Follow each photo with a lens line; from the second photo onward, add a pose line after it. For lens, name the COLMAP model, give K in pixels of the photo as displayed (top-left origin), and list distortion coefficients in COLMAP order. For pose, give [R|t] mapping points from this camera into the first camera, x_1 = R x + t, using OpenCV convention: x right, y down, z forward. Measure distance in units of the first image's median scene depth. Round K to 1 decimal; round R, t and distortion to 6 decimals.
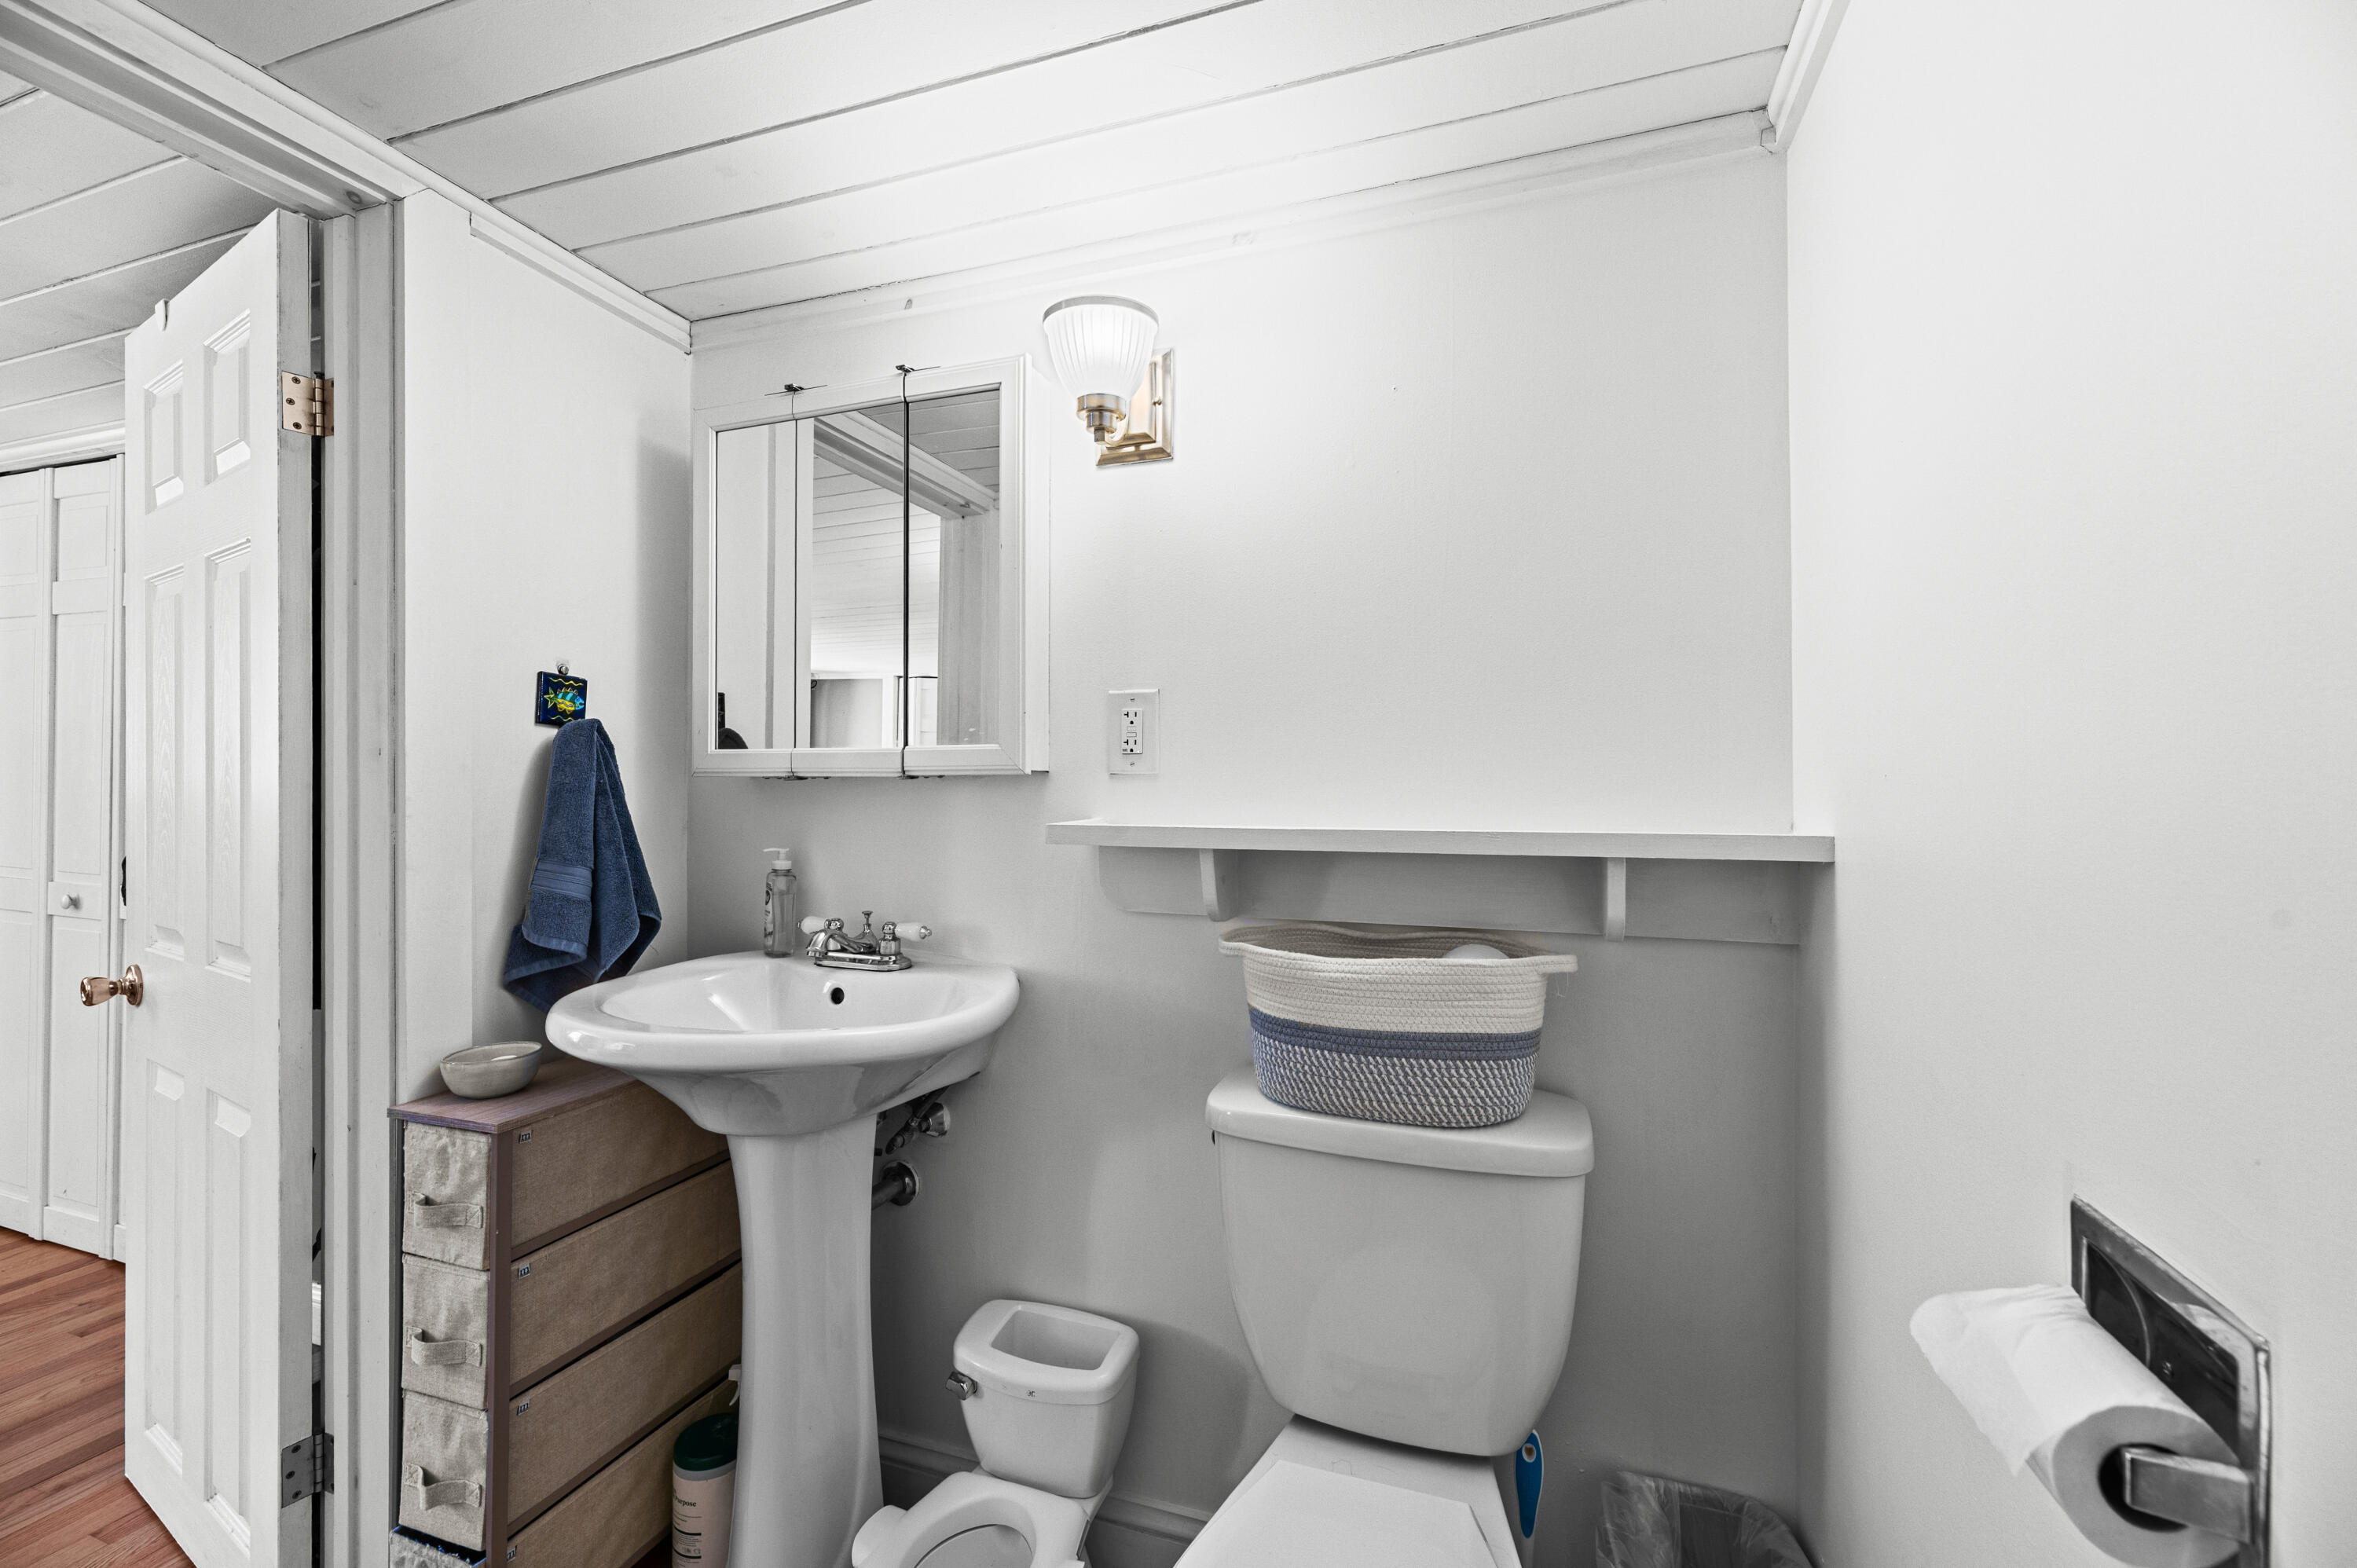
lens RADIAL K [[956.9, 0, 1190.6], [0, 956.9, 794.2], [0, 0, 1]] dist [0.001560, 0.000514]
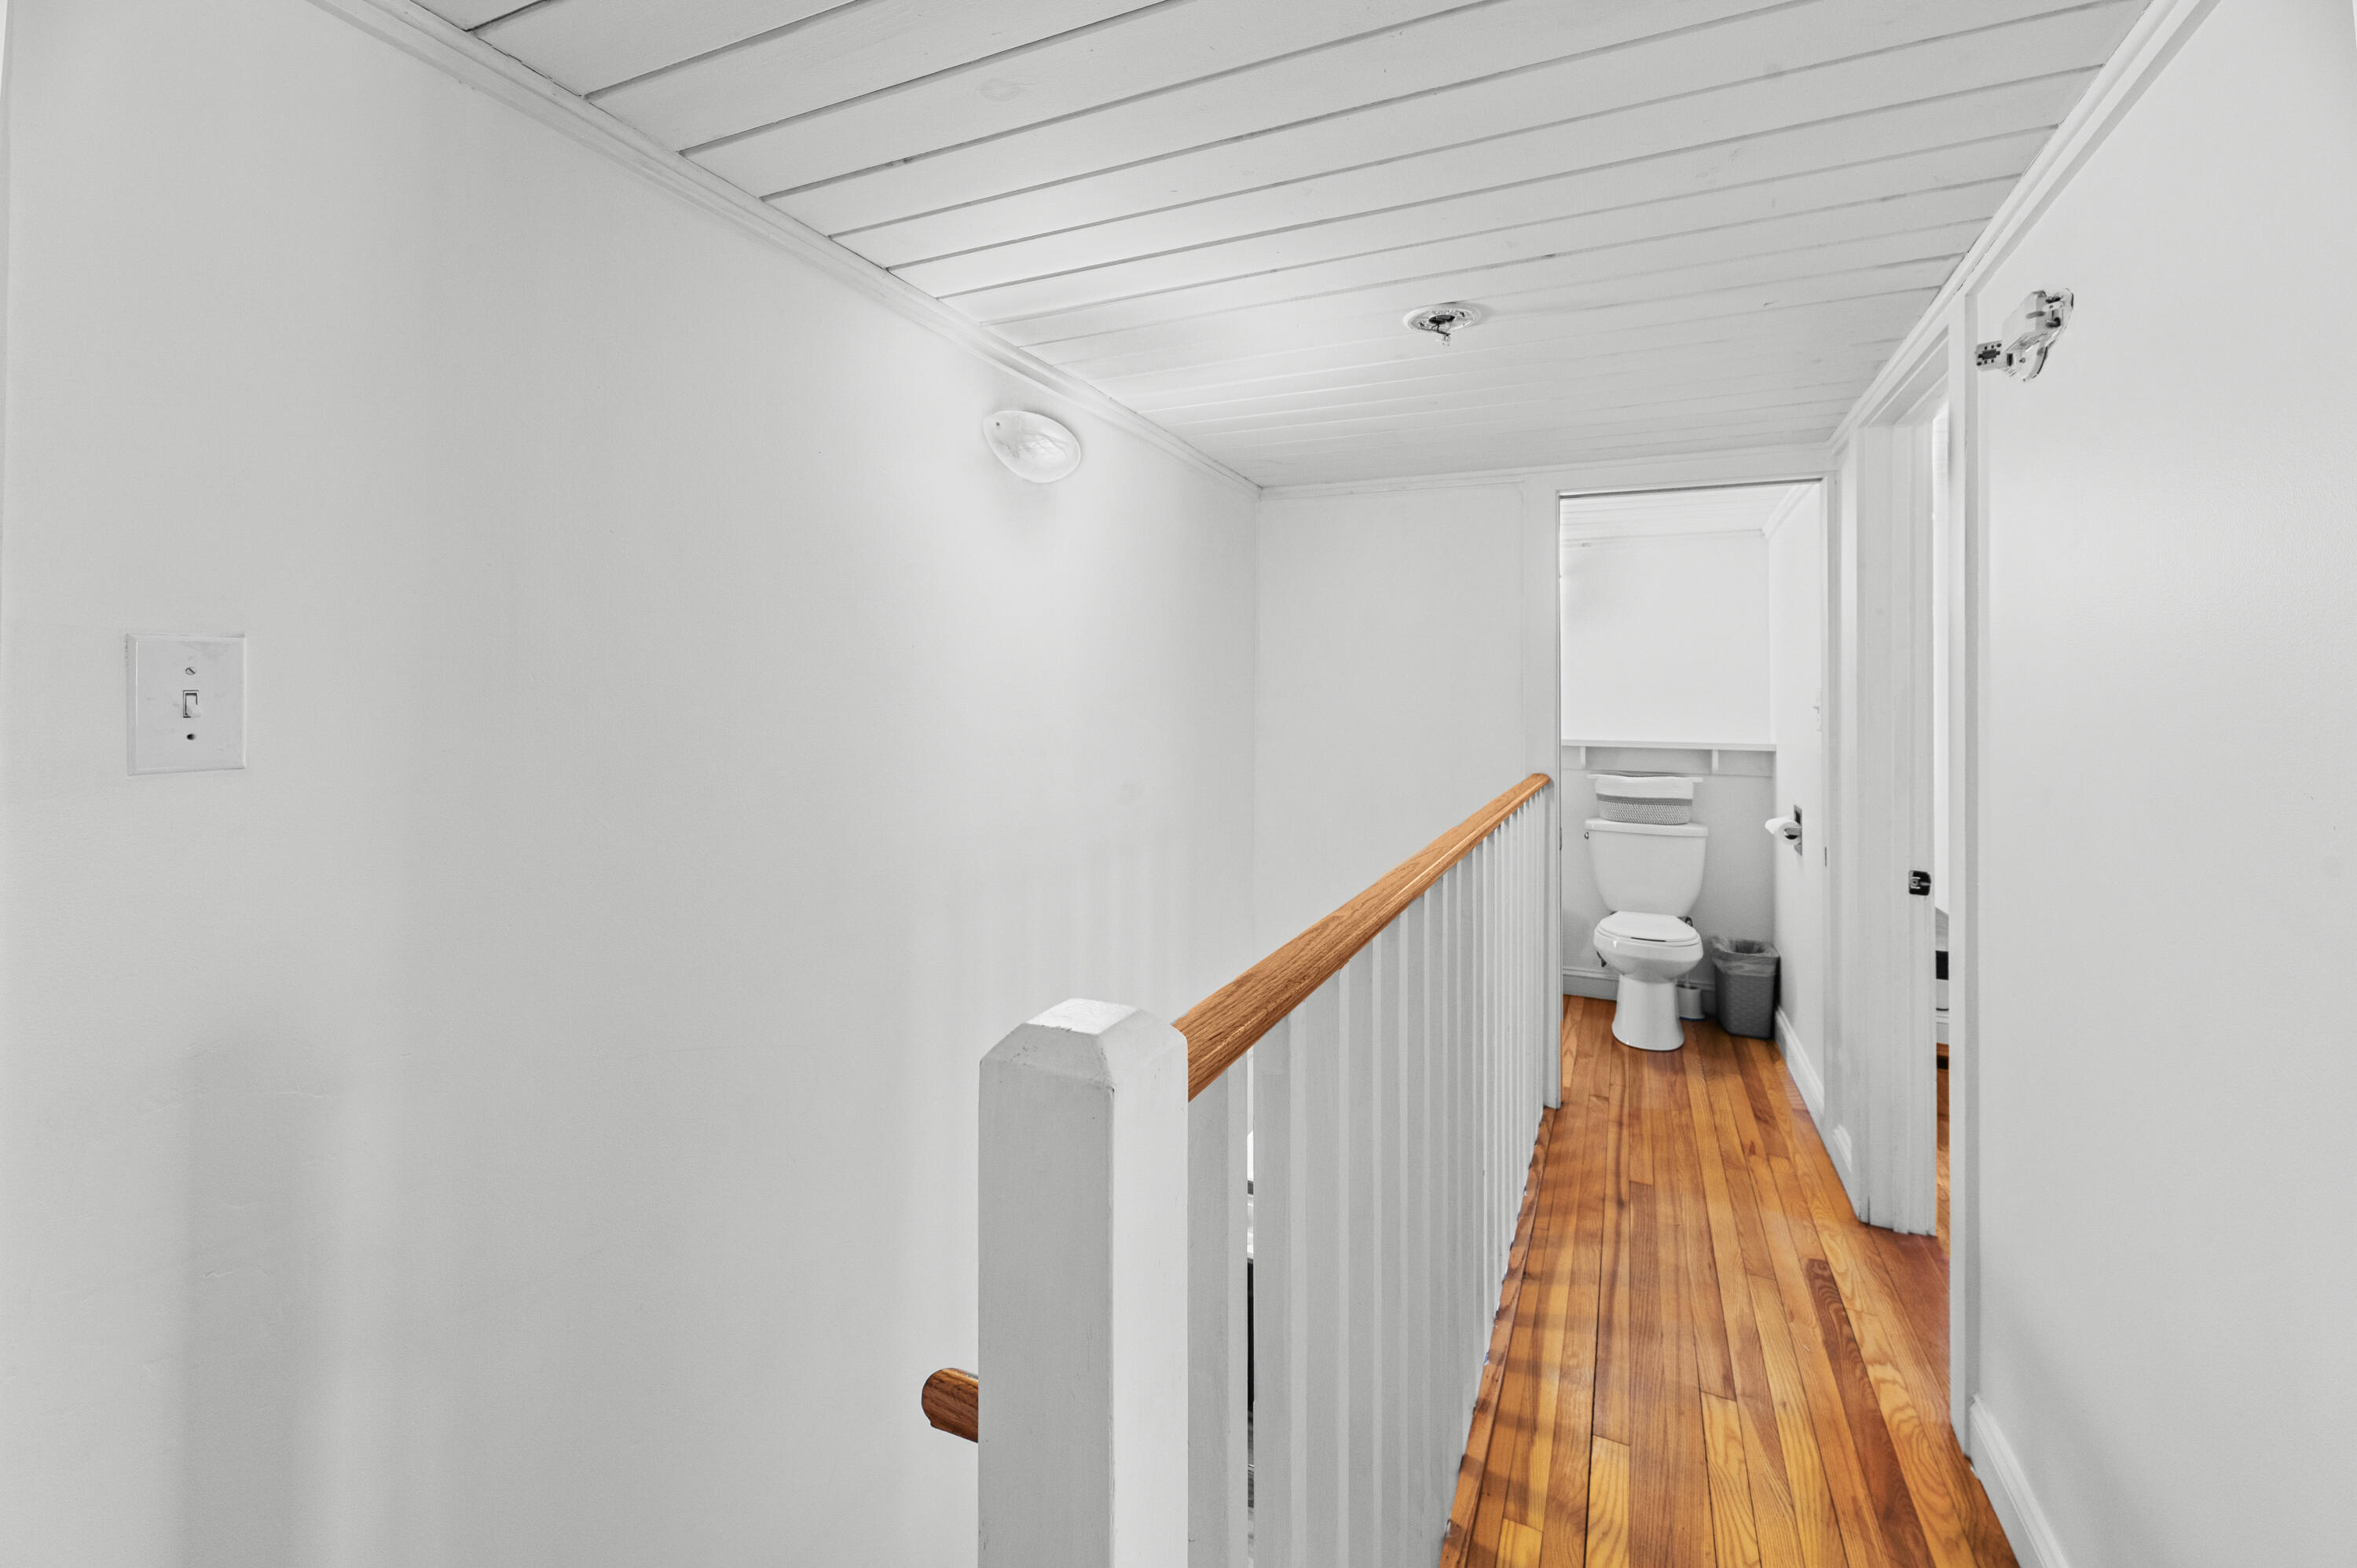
lens RADIAL K [[956.9, 0, 1191.8], [0, 956.9, 677.2], [0, 0, 1]] dist [0.001560, 0.000514]
pose [[0.996426, 0.002288, -0.084437, -1.116473], [-0.001988, 0.999991, 0.003639, -0.197839], [0.084445, -0.003458, 0.996422, -2.532784]]
